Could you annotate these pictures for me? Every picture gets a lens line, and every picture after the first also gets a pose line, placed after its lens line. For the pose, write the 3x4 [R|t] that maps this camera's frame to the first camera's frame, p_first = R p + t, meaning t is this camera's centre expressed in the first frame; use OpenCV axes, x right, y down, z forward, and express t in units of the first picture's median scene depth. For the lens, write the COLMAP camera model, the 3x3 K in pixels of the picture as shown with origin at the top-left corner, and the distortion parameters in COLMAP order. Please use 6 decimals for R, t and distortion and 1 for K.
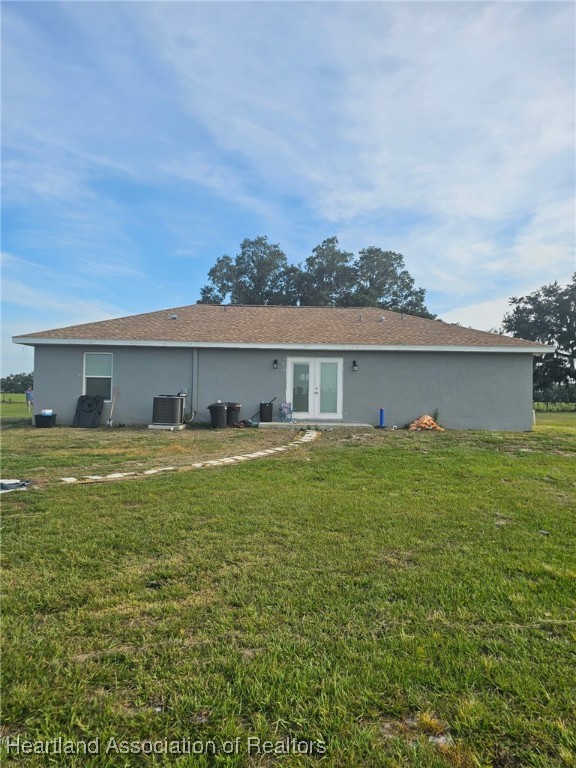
lens RADIAL K [[518.1, 0, 288.3], [0, 518.1, 381.4], [0, 0, 1]] dist [0.050642, -0.010146]
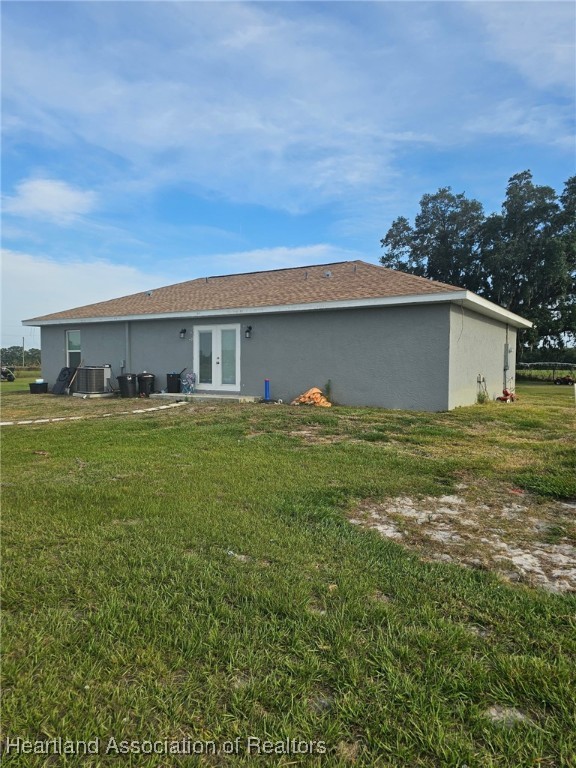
lens RADIAL K [[518.1, 0, 288.9], [0, 518.1, 387.1], [0, 0, 1]] dist [0.050642, -0.010146]
pose [[0.845403, 0.012514, -0.533983, 0.659093], [0.019890, 0.998294, 0.054886, 0.016982], [0.533759, -0.057022, 0.843712, 0.279301]]
